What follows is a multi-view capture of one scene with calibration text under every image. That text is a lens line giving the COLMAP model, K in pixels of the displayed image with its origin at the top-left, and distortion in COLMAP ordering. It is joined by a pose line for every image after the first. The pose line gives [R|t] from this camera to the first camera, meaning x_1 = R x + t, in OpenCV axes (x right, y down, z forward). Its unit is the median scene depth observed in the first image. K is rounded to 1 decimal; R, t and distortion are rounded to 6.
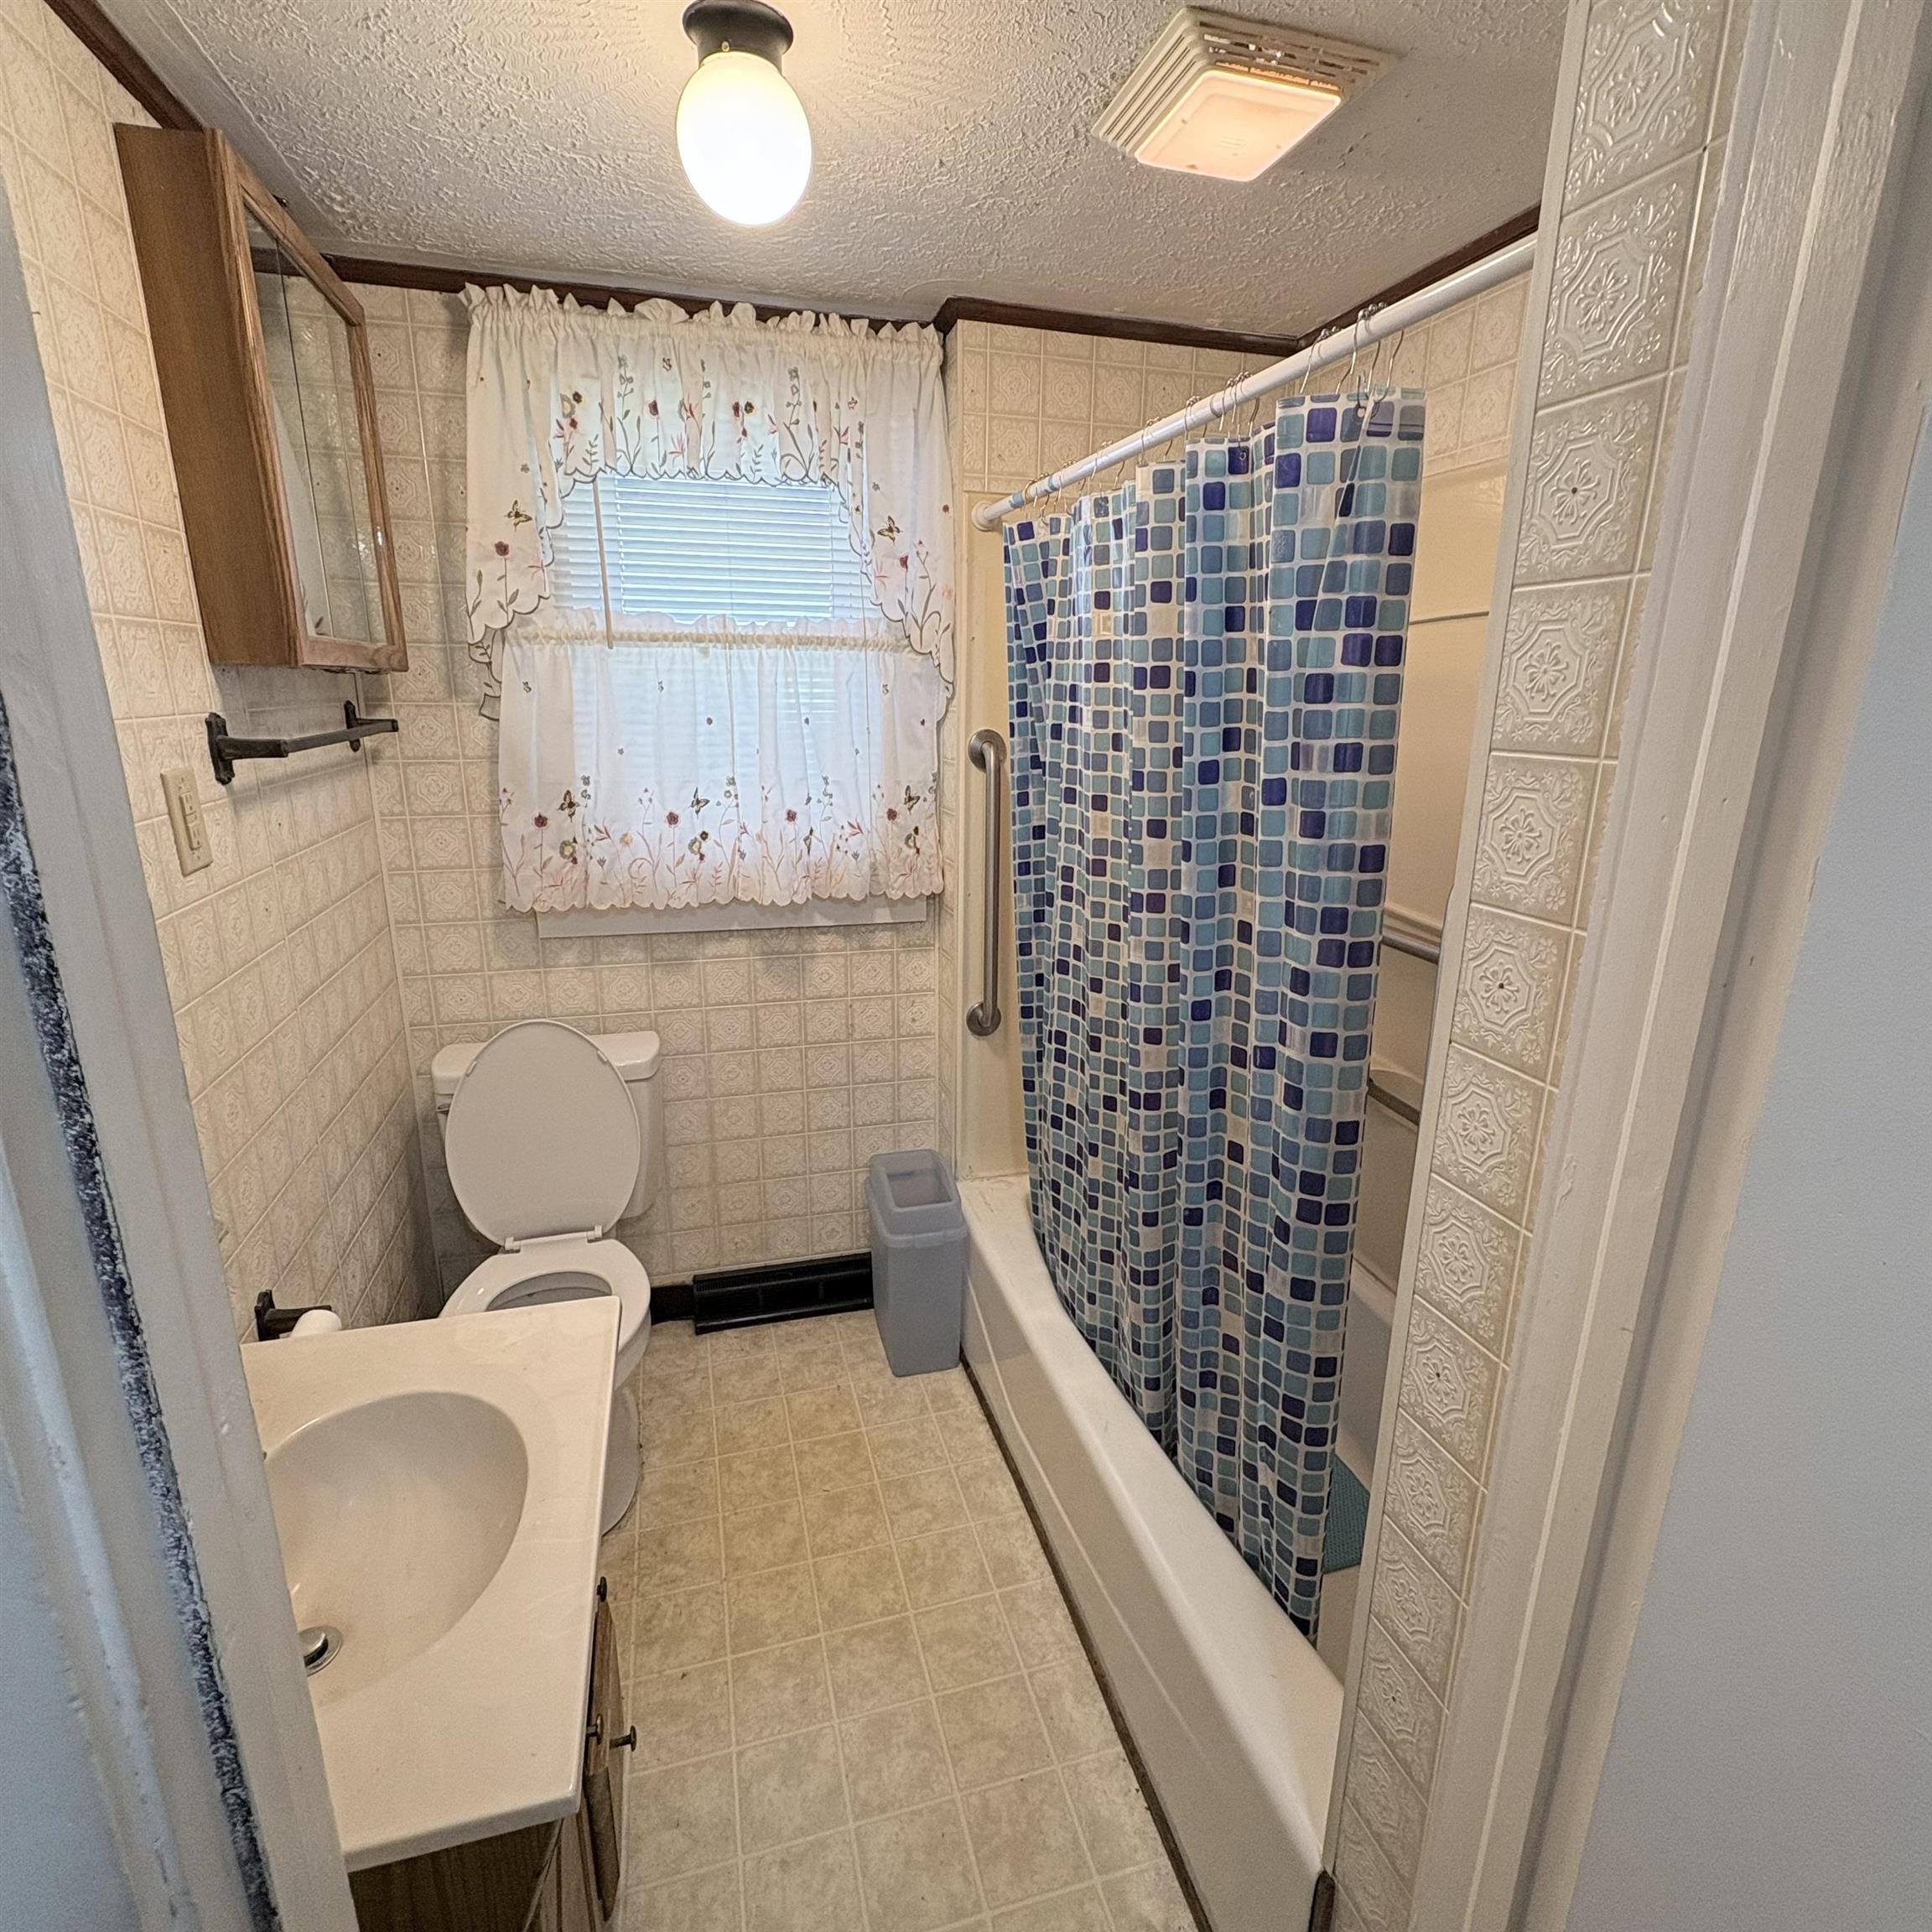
lens RADIAL K [[1022.7, 0, 968.7], [0, 1022.7, 966.0], [0, 0, 1]] dist [0.001356, -0.000057]
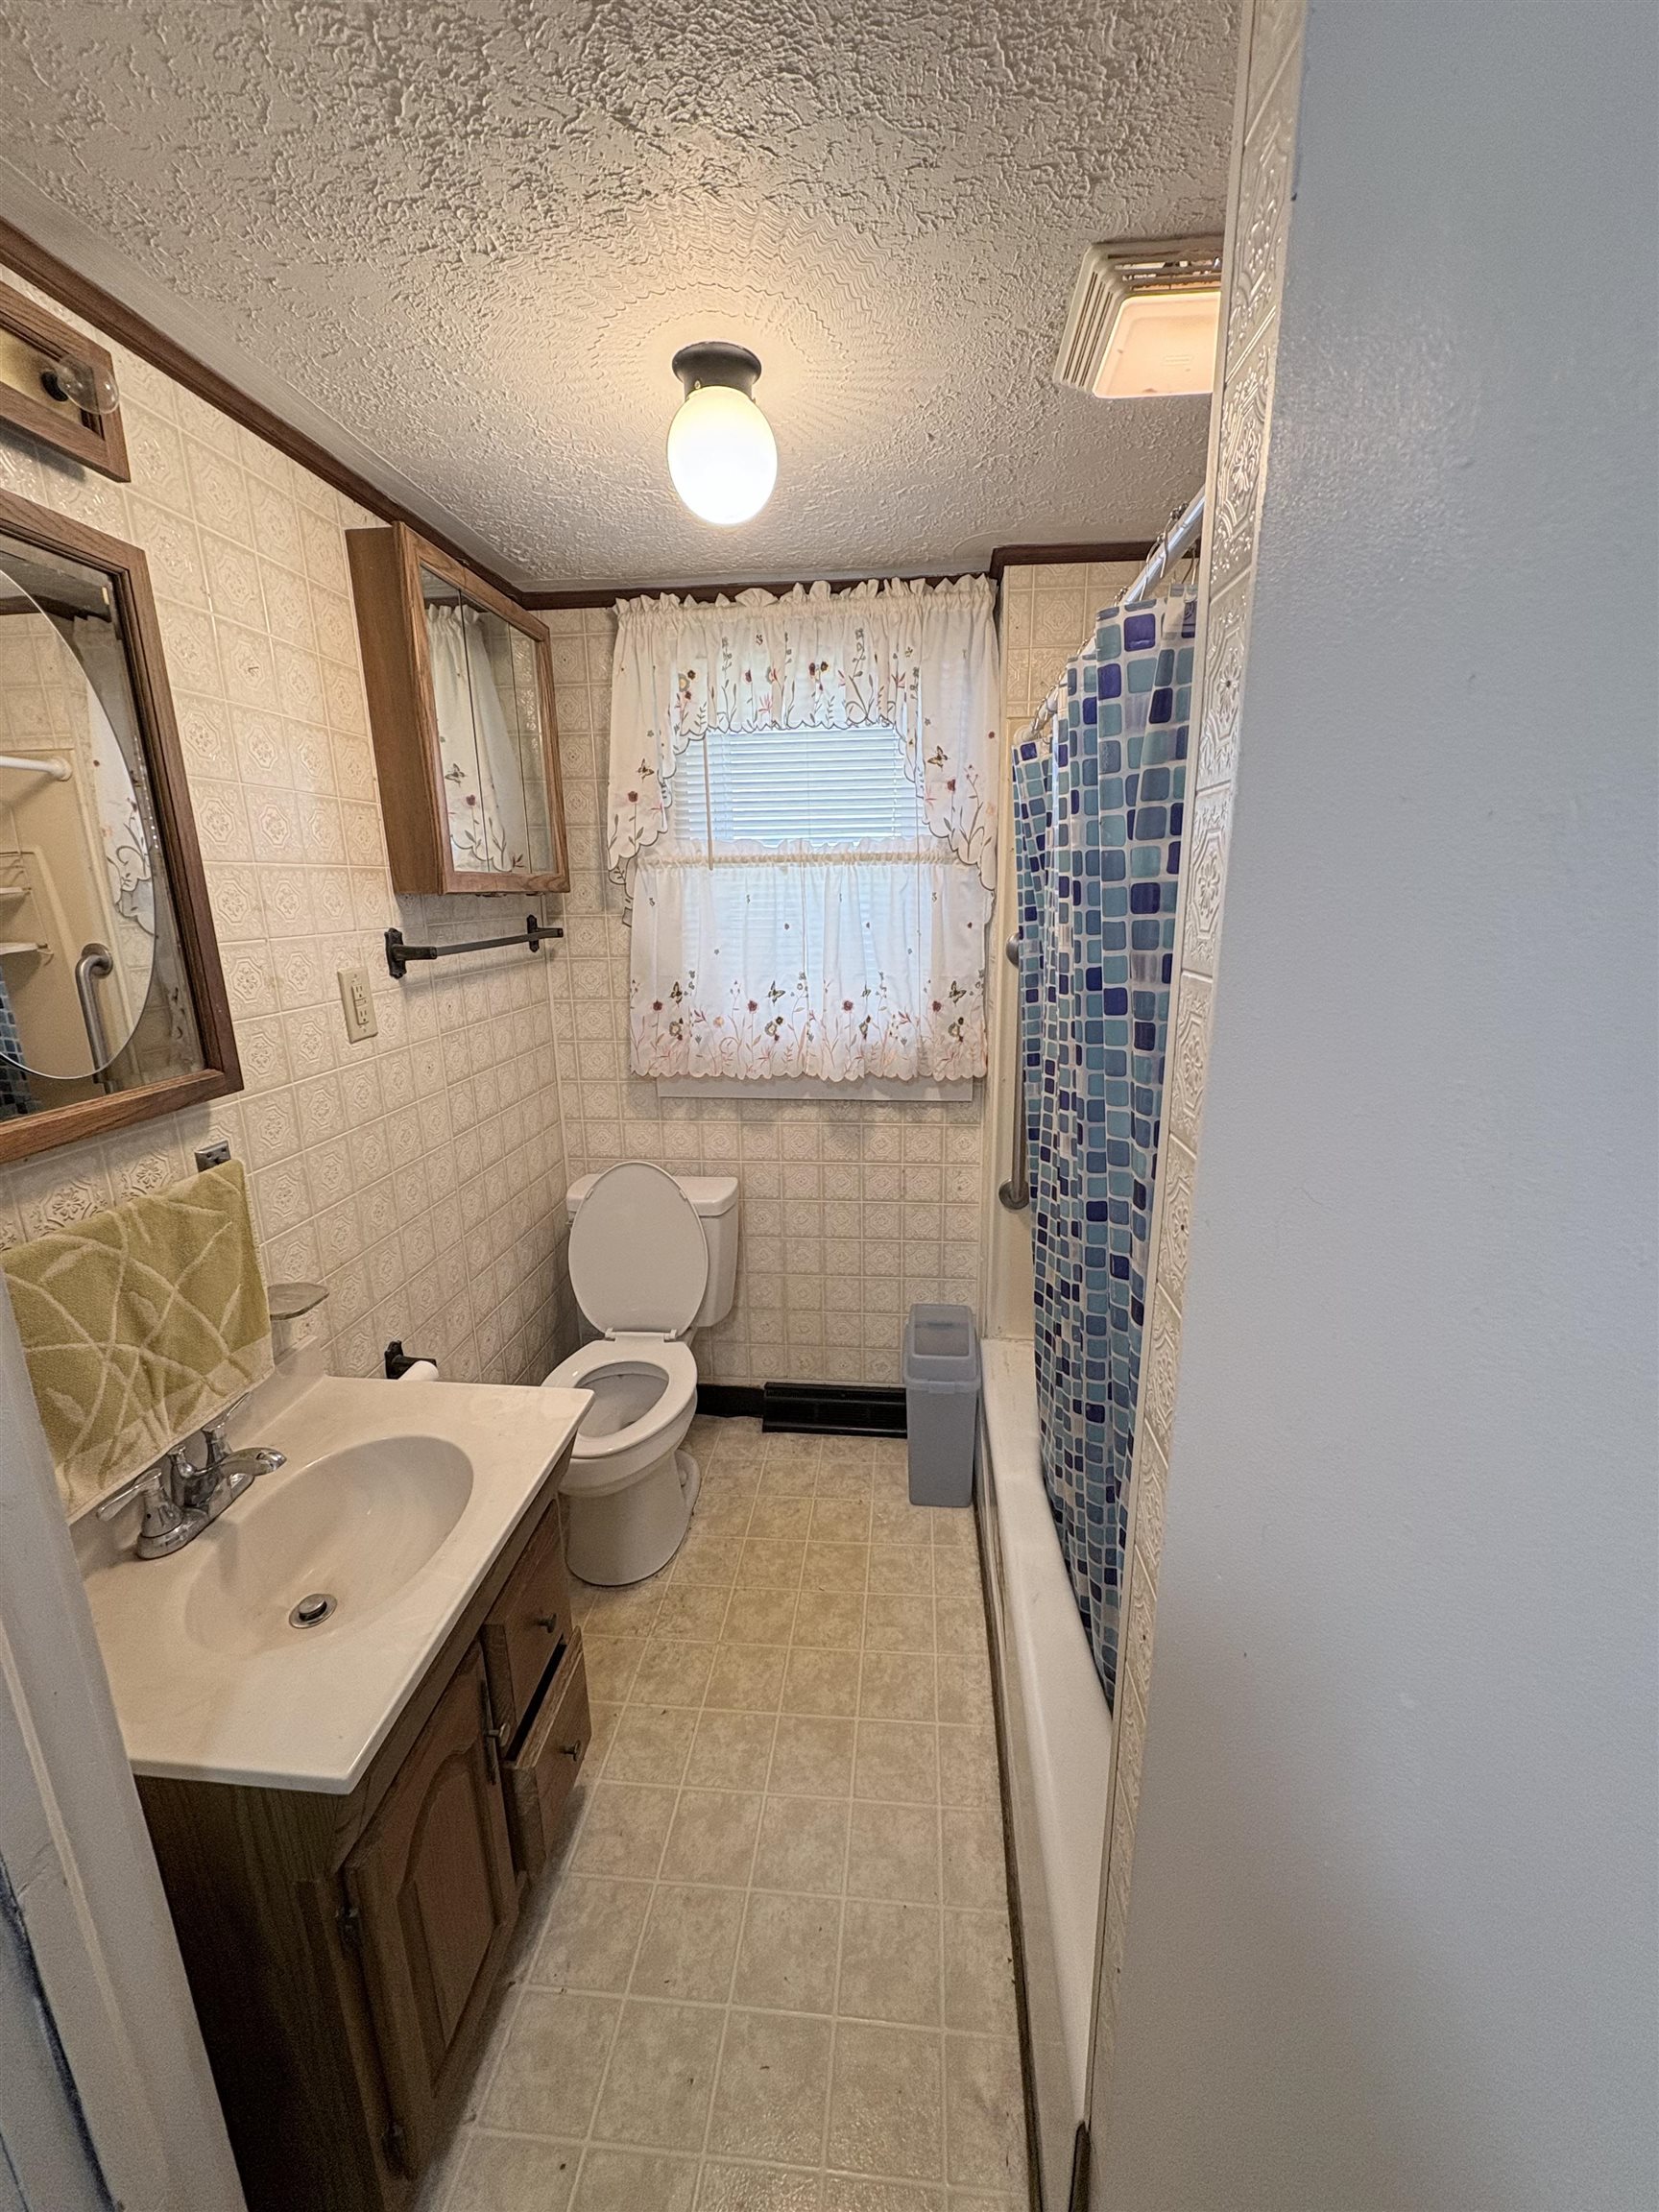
lens RADIAL K [[878.0, 0, 831.5], [0, 878.0, 1105.7], [0, 0, 1]] dist [0.001499, -0.000199]
pose [[0.932686, 0.062586, -0.355219, 0.194941], [-0.070928, 0.997426, -0.010498, -0.022707], [0.353647, 0.034986, 0.934724, 0.060741]]
